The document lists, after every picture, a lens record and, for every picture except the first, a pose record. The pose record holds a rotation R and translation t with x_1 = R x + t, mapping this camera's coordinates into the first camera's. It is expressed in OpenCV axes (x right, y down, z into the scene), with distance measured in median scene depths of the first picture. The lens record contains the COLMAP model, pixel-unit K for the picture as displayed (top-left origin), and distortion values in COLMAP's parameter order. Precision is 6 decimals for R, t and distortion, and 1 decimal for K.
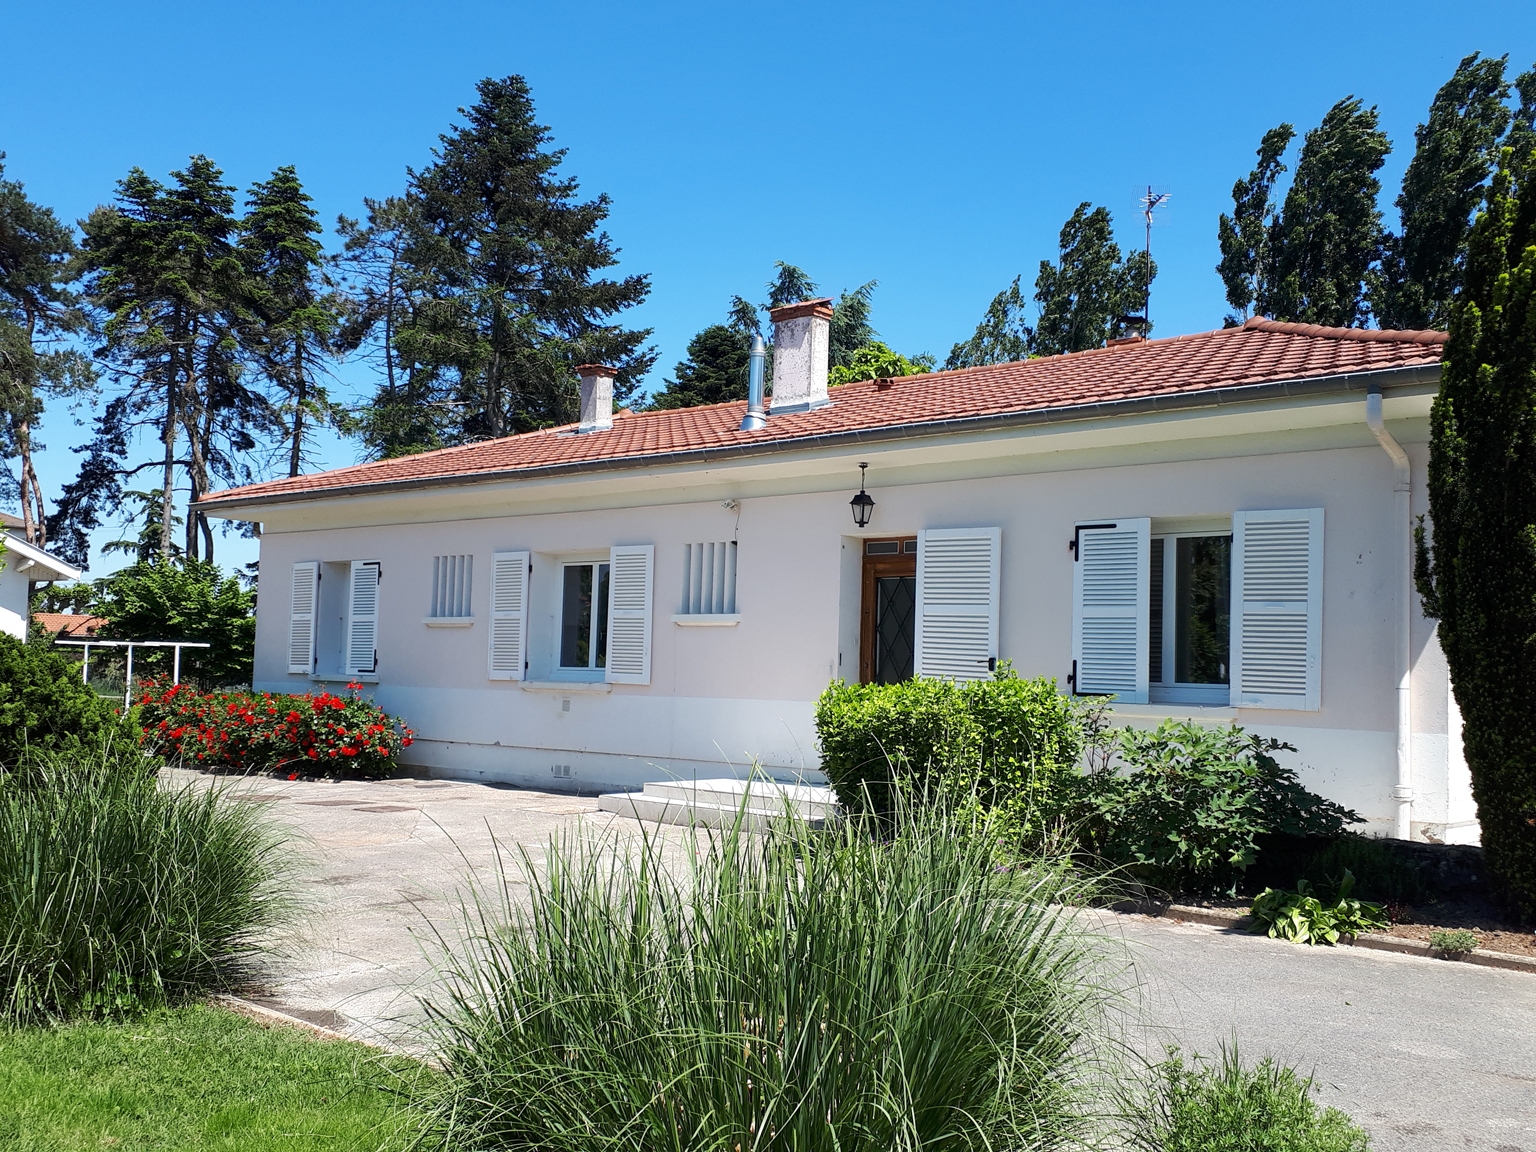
lens RADIAL K [[1447.4, 0, 781.6], [0, 1447.4, 604.8], [0, 0, 1]] dist [0.237682, -0.593044]
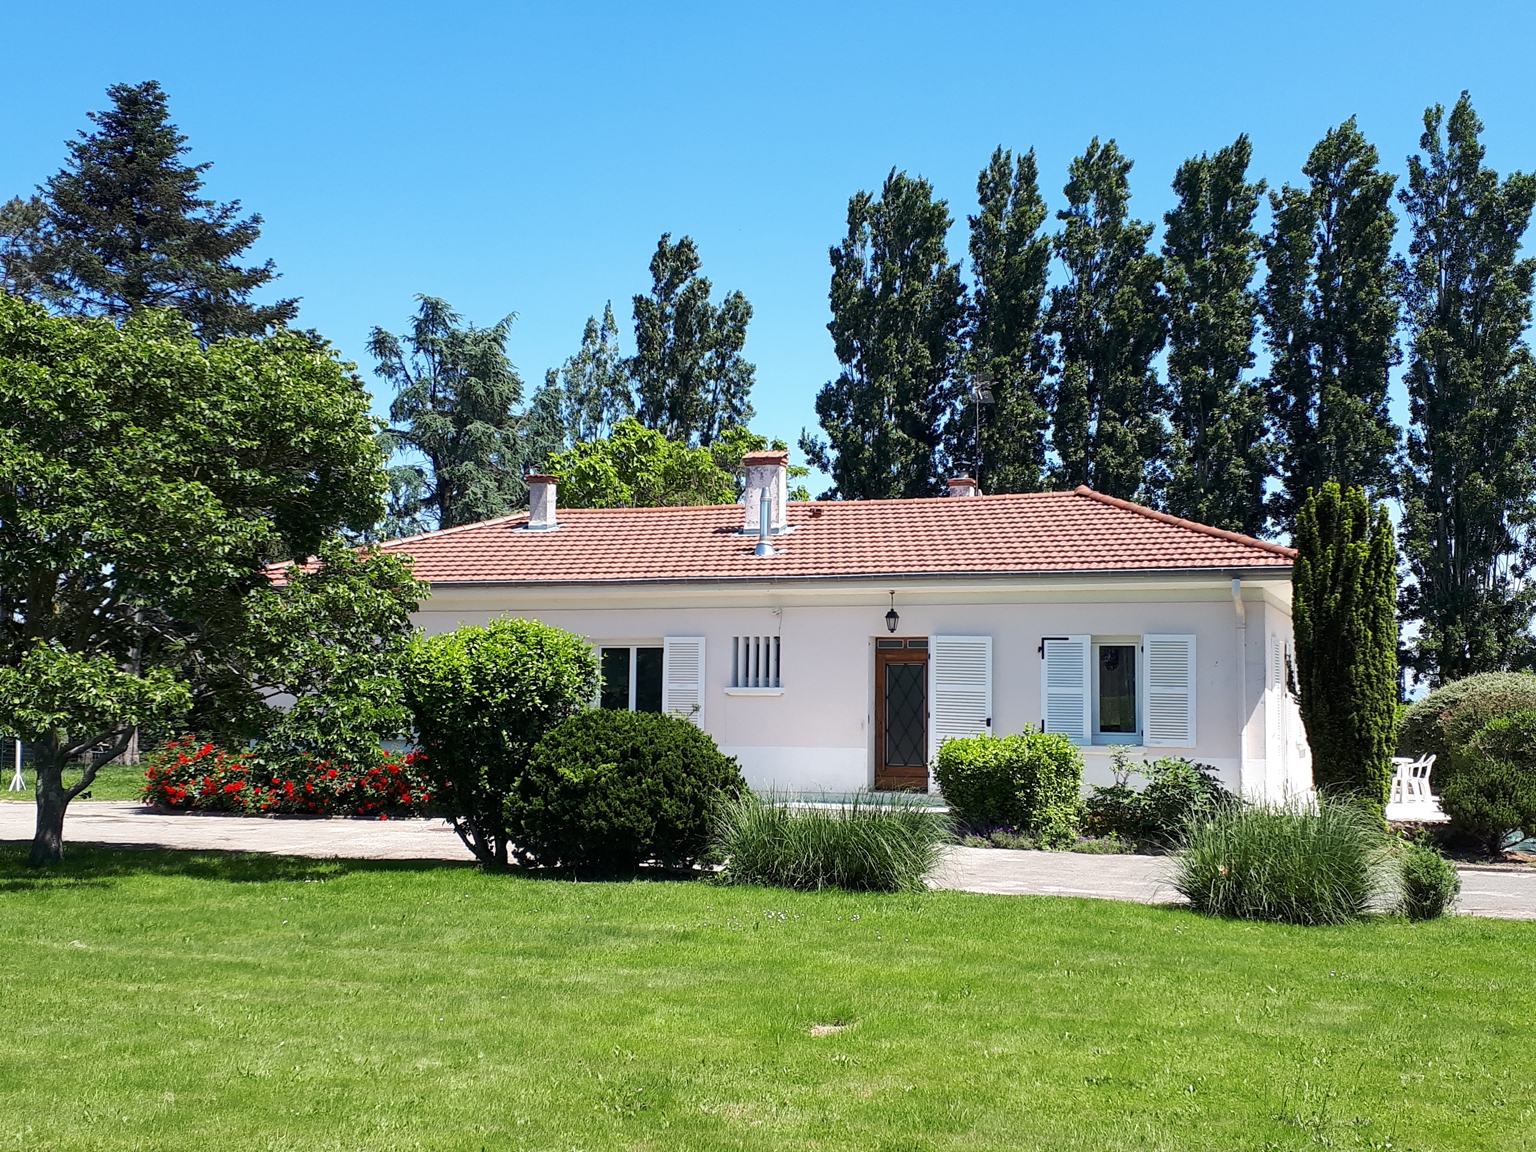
lens RADIAL K [[1767.2, 0, 786.4], [0, 1767.2, 625.5], [0, 0, 1]] dist [0.359848, -1.246438]
pose [[0.928198, -0.003502, 0.372071, -0.294920], [-0.000983, 0.999929, 0.011864, -0.033150], [-0.372086, -0.011378, 0.928129, -0.273082]]
